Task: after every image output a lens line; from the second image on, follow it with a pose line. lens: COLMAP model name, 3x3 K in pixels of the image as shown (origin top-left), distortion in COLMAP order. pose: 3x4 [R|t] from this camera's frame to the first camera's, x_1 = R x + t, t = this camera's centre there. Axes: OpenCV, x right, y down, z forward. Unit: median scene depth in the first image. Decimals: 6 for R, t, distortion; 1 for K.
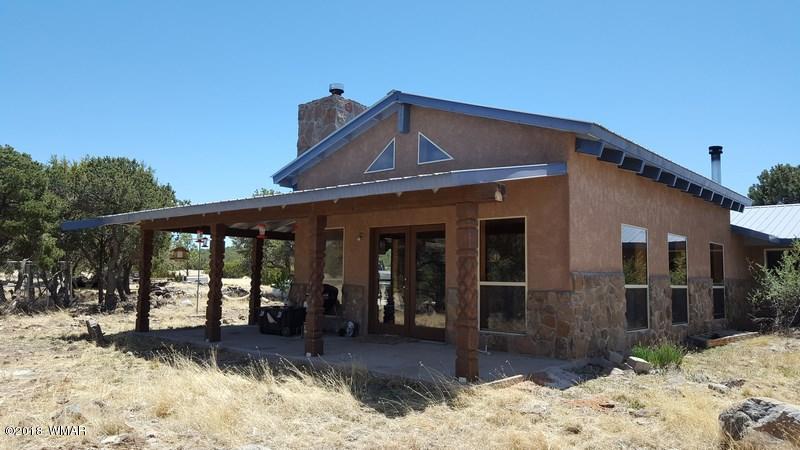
lens RADIAL K [[590.7, 0, 401.1], [0, 590.7, 220.6], [0, 0, 1]] dist [0.127924, -0.239239]
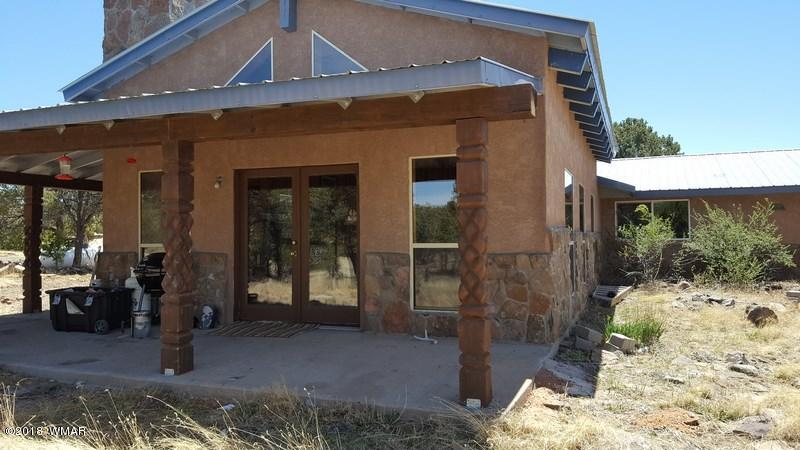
lens RADIAL K [[590.7, 0, 401.1], [0, 590.7, 220.6], [0, 0, 1]] dist [0.127924, -0.239239]
pose [[0.937806, -0.012784, 0.346925, -0.128471], [-0.011917, 0.997547, 0.068971, 0.024557], [-0.346956, -0.068816, 0.935354, 0.320615]]
